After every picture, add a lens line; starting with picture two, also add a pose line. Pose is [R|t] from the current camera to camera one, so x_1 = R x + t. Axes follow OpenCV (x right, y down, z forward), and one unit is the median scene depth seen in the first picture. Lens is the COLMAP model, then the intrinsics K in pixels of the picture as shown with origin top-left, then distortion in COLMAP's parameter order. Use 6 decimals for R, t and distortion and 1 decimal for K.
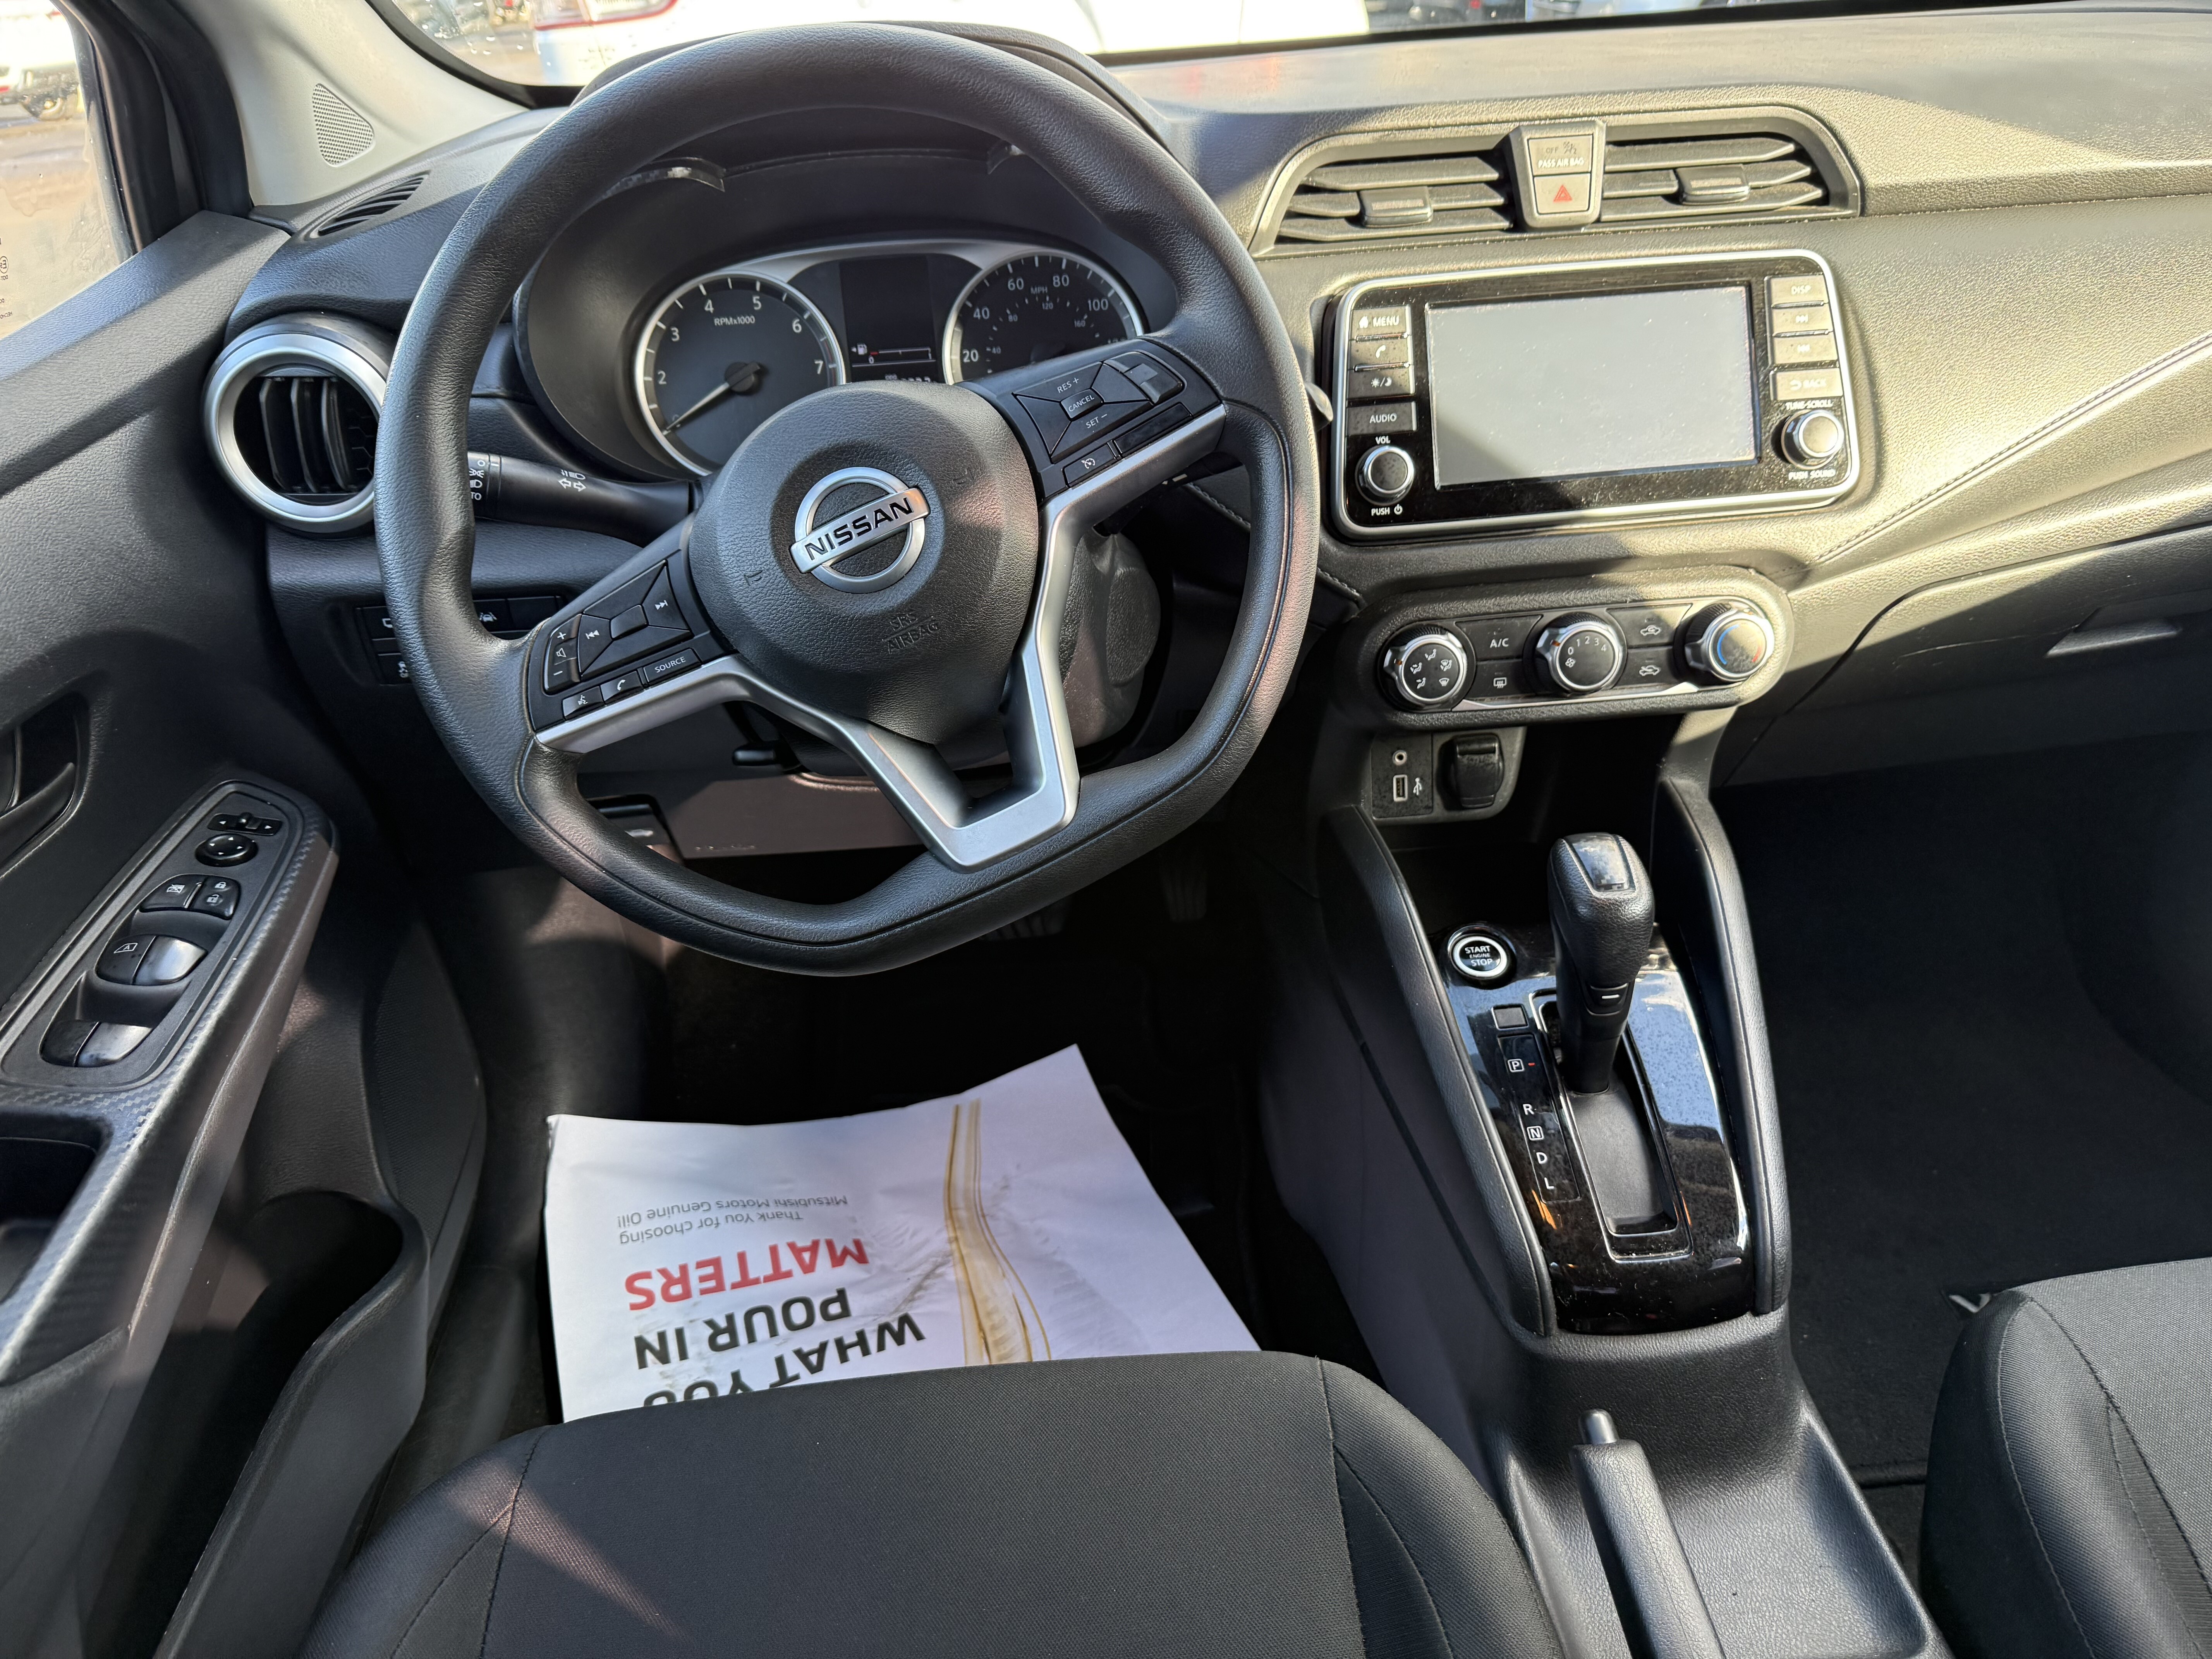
lens RADIAL K [[1564.3, 0, 1105.5], [0, 1564.3, 826.9], [0, 0, 1]] dist [0.022722, -0.012473]
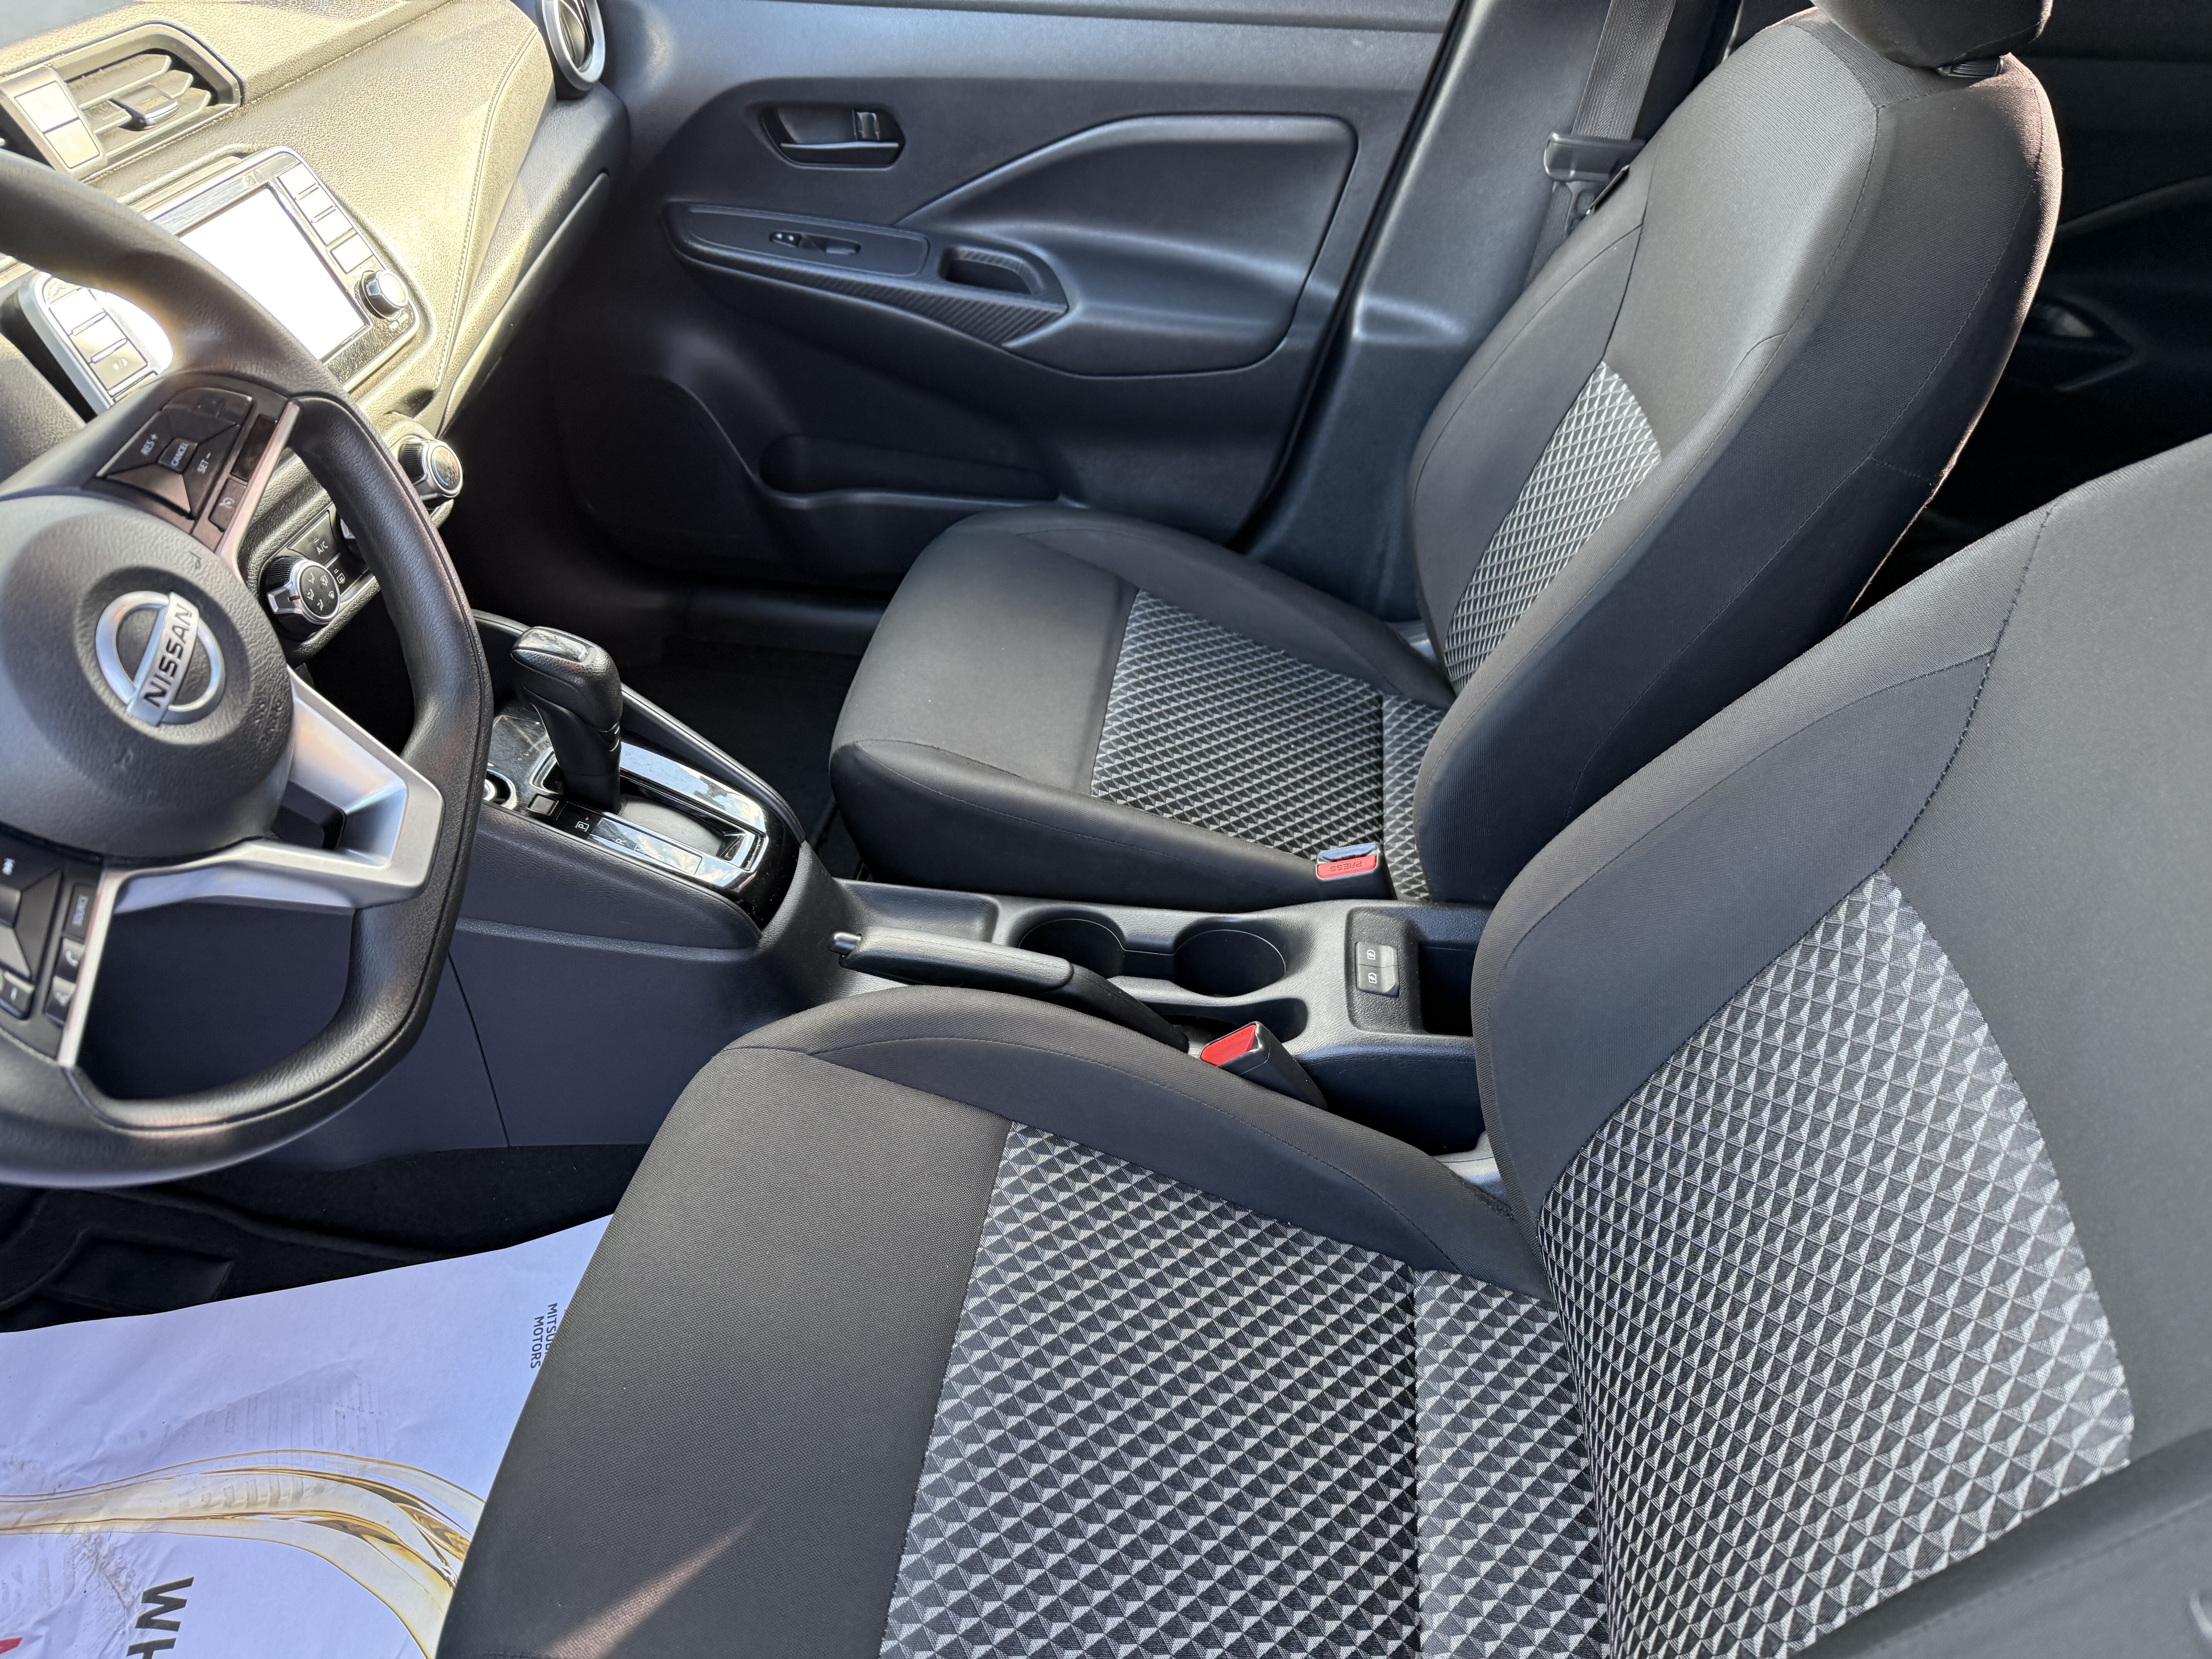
lens RADIAL K [[1564.3, 0, 1102.3], [0, 1564.3, 831.0], [0, 0, 1]] dist [0.022722, -0.012473]
pose [[0.205072, -0.569421, 0.796056, -0.627502], [0.453267, 0.776119, 0.438394, -0.199638], [-0.867464, 0.270923, 0.417260, 0.114541]]
